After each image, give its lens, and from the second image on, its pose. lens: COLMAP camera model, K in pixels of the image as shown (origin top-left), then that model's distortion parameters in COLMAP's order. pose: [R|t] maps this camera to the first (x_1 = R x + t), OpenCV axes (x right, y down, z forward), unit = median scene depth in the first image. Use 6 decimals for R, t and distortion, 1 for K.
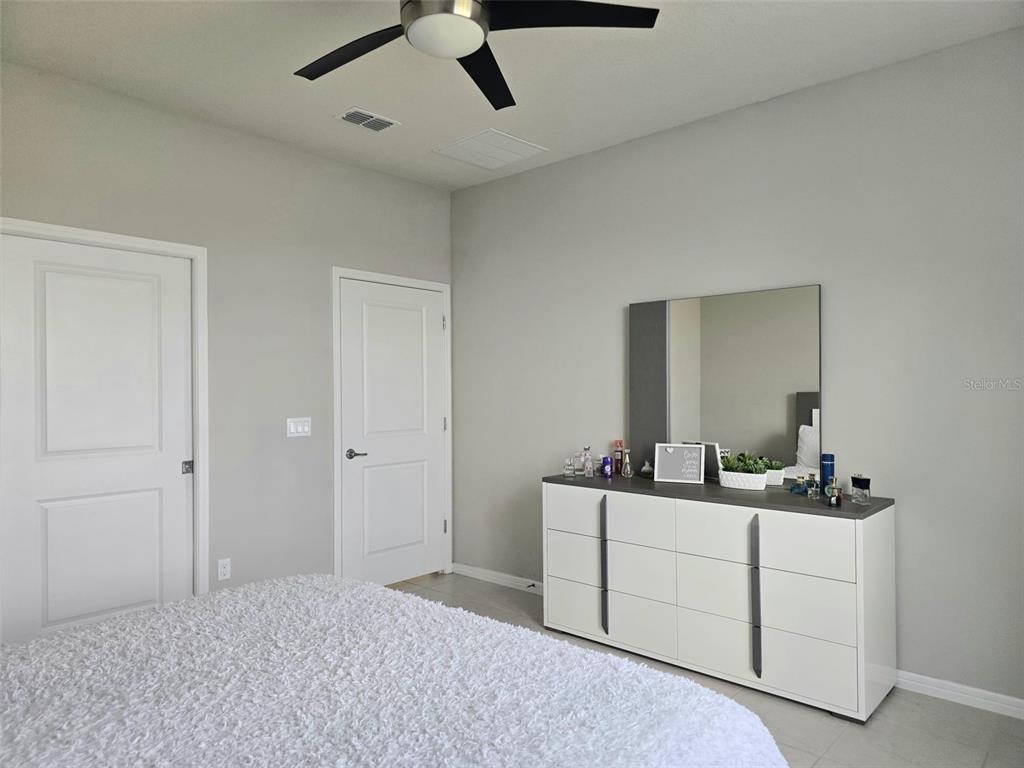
lens RADIAL K [[689.3, 0, 519.9], [0, 689.3, 385.5], [0, 0, 1]] dist [0.062767, -0.053604]
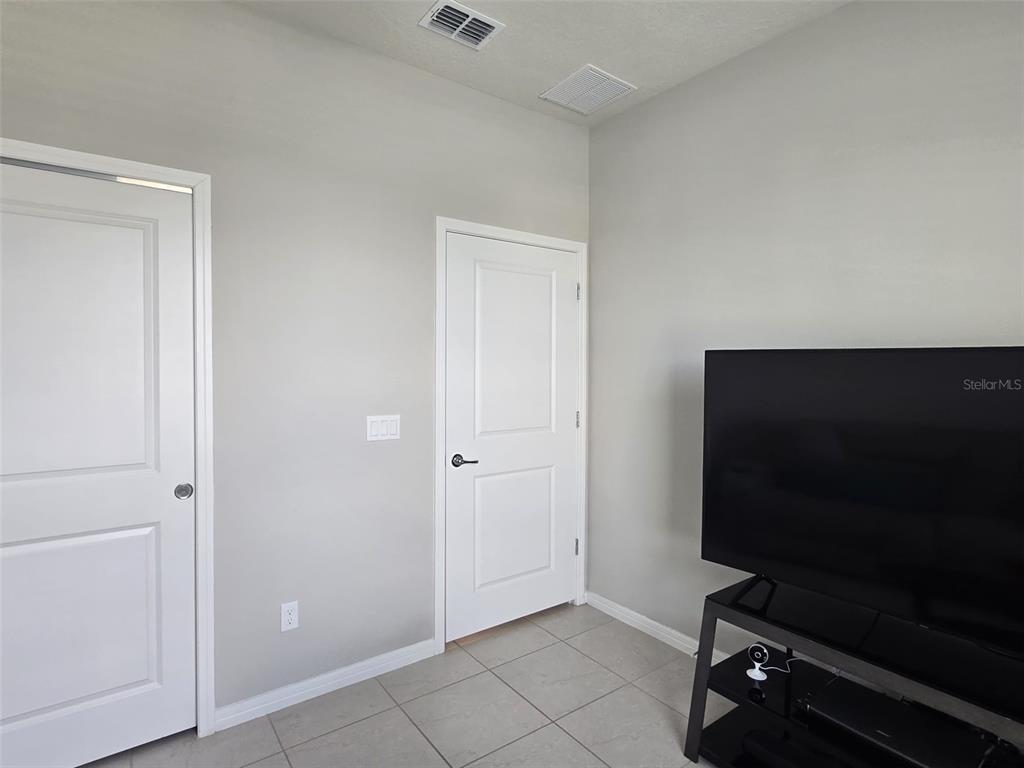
lens RADIAL K [[689.3, 0, 519.9], [0, 689.3, 385.5], [0, 0, 1]] dist [0.062767, -0.053604]
pose [[0.982753, 0.013374, -0.184441, -0.032848], [-0.009830, 0.999749, 0.020115, -0.000531], [0.184664, -0.017955, 0.982638, 0.240743]]
